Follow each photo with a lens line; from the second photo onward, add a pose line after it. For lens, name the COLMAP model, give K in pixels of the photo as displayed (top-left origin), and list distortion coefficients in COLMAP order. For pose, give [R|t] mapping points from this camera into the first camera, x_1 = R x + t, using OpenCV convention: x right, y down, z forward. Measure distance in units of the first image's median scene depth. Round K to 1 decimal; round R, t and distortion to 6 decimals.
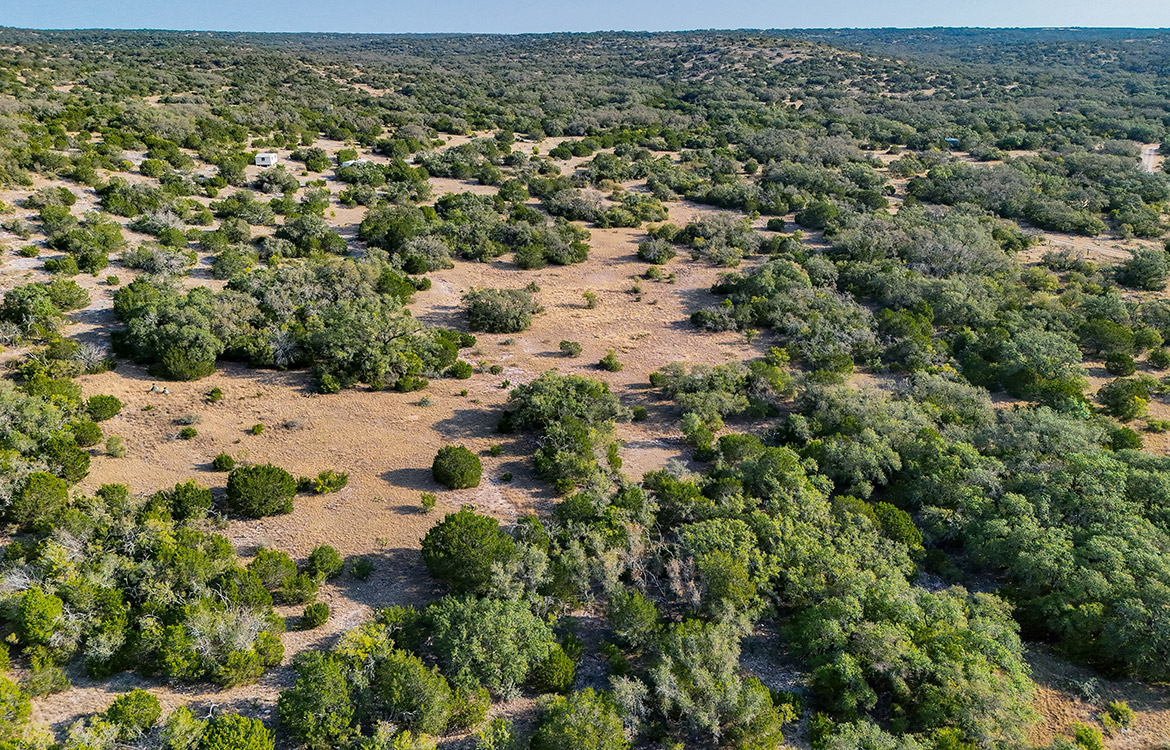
lens RADIAL K [[886.9, 0, 588.1], [0, 886.9, 388.5], [0, 0, 1]] dist [0.084363, -0.097165]
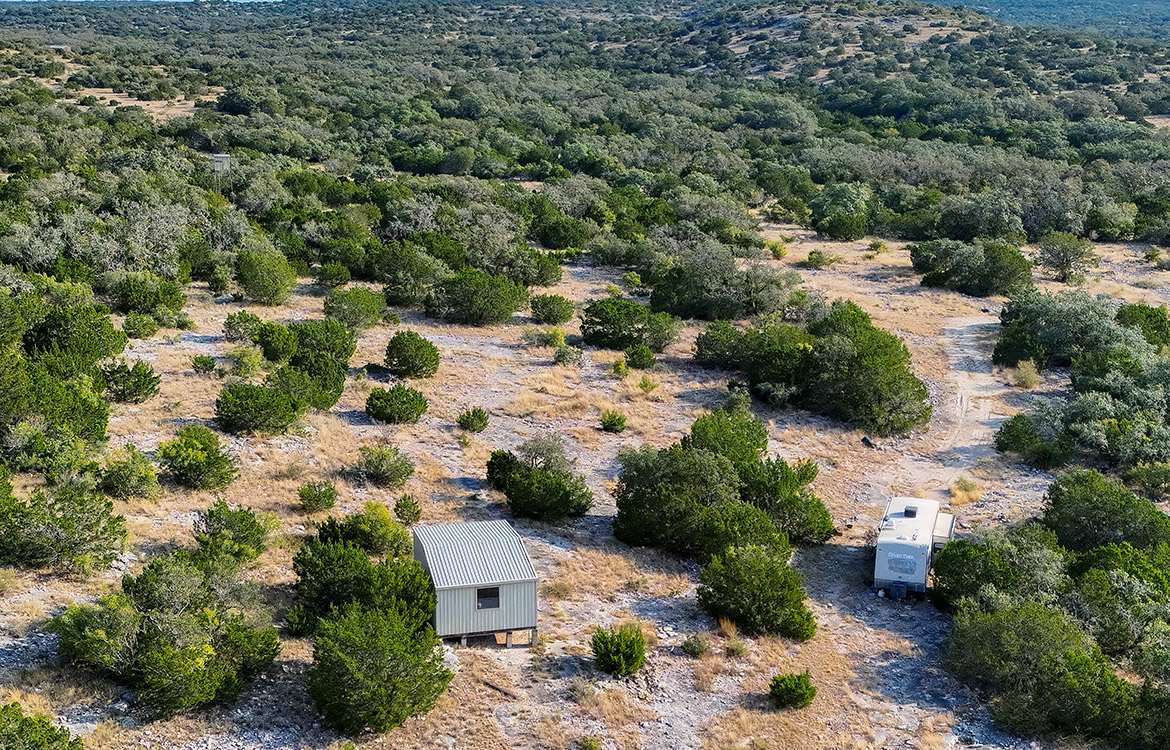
lens RADIAL K [[1507.8, 0, 585.0], [0, 1507.8, 375.0], [0, 0, 1]] dist [0.210849, -0.643999]
pose [[0.988166, -0.035246, 0.149286, -0.501401], [0.055832, 0.989129, -0.136039, -0.337030], [-0.142868, 0.142764, 0.979391, 0.989158]]
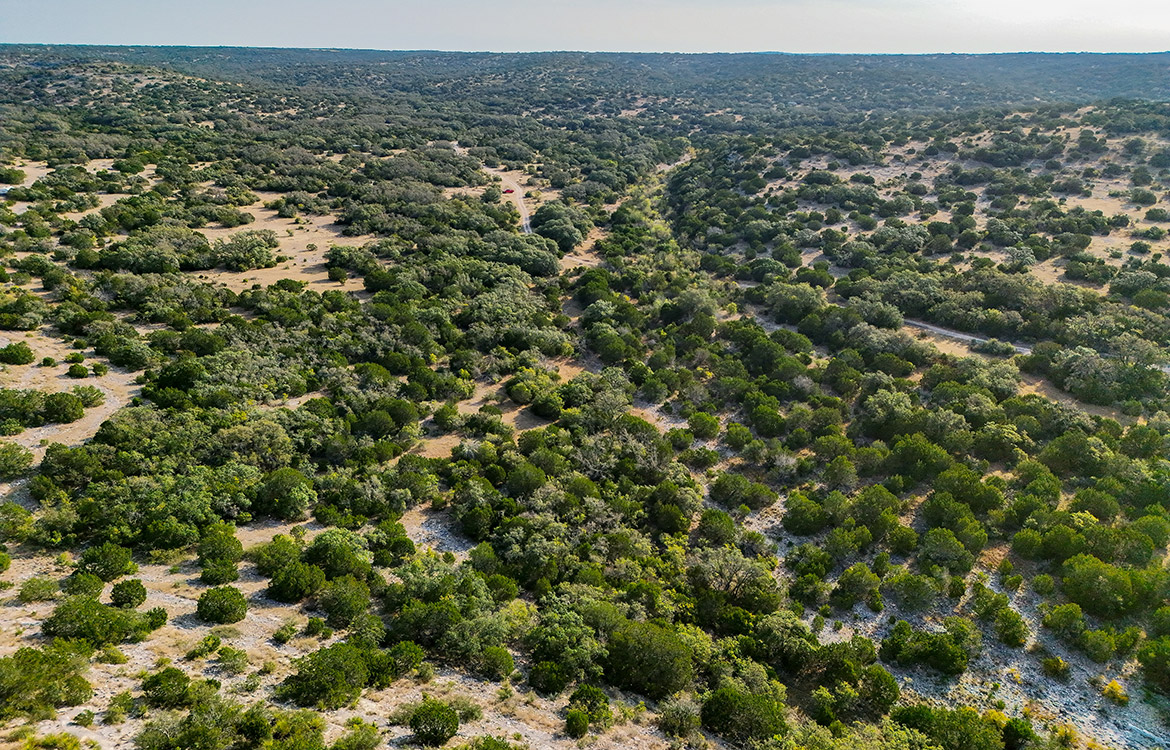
lens RADIAL K [[815.4, 0, 586.3], [0, 815.4, 382.6], [0, 0, 1]] dist [0.067395, -0.058449]
pose [[0.729253, -0.252524, 0.635941, -0.692842], [0.245333, 0.964110, 0.101505, 0.183712], [-0.638750, 0.081995, 0.765033, -0.766737]]
